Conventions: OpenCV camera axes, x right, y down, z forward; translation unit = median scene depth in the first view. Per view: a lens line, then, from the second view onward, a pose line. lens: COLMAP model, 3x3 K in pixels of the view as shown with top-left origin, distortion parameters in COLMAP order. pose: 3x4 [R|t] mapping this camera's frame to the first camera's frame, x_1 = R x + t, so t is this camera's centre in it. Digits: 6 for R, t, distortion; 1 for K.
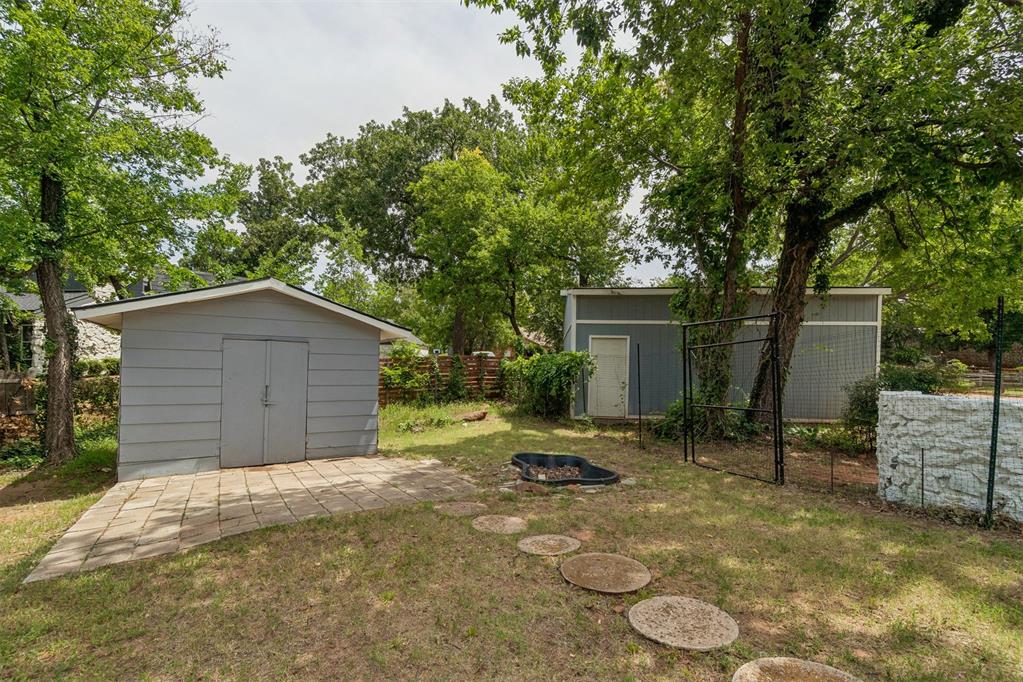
lens RADIAL K [[451.9, 0, 550.1], [0, 451.9, 342.8], [0, 0, 1]] dist [-0.000408, 0.000053]
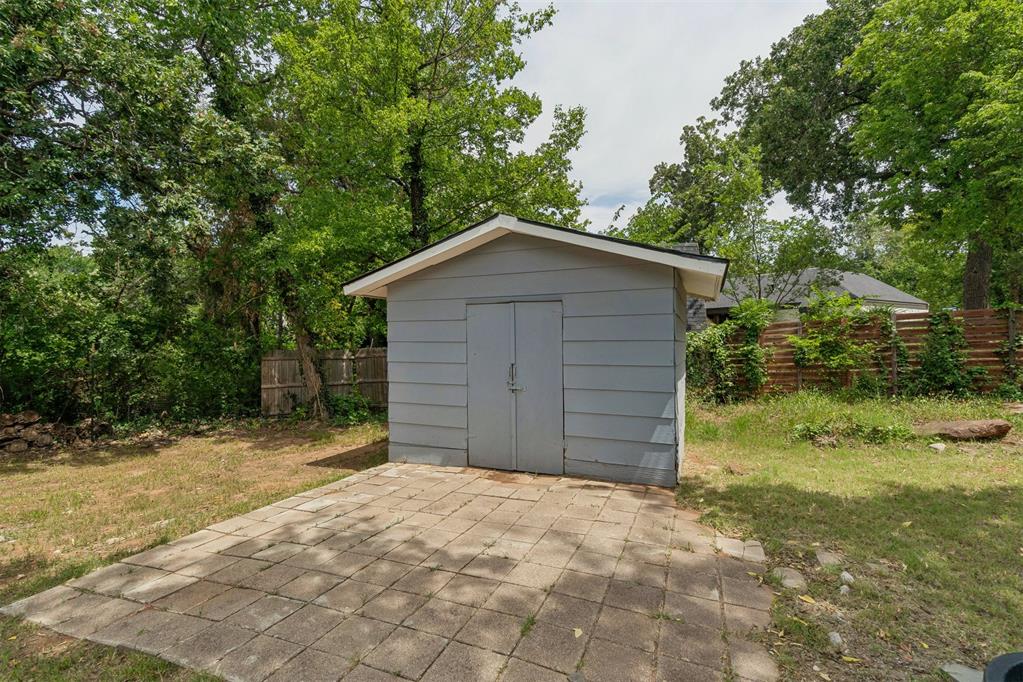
lens RADIAL K [[448.1, 0, 513.0], [0, 448.1, 334.8], [0, 0, 1]] dist [-0.001573, 0.000078]
pose [[0.506694, -0.024672, -0.861773, 0.001311], [0.065614, 0.997795, 0.010012, 0.019303], [0.859625, -0.061617, 0.507196, 0.301174]]
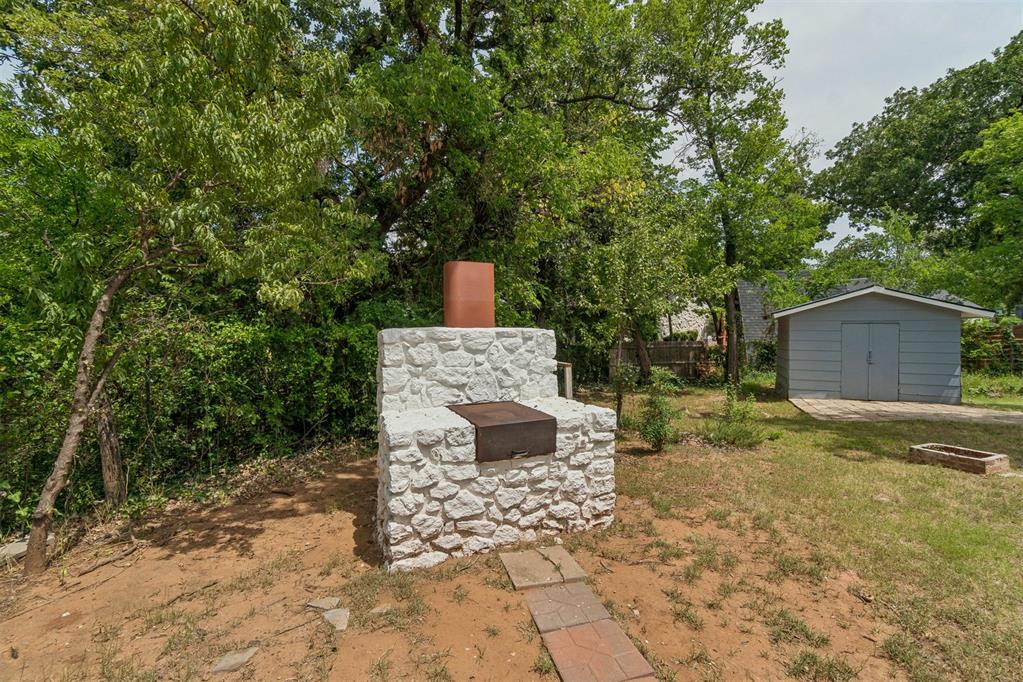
lens RADIAL K [[440.7, 0, 511.5], [0, 440.7, 330.6], [0, 0, 1]] dist [-0.001546, -0.000446]
pose [[0.478544, -0.012482, -0.877975, 0.071090], [0.054750, 0.998377, 0.015648, -0.036999], [0.876355, -0.055557, 0.478451, -0.437400]]
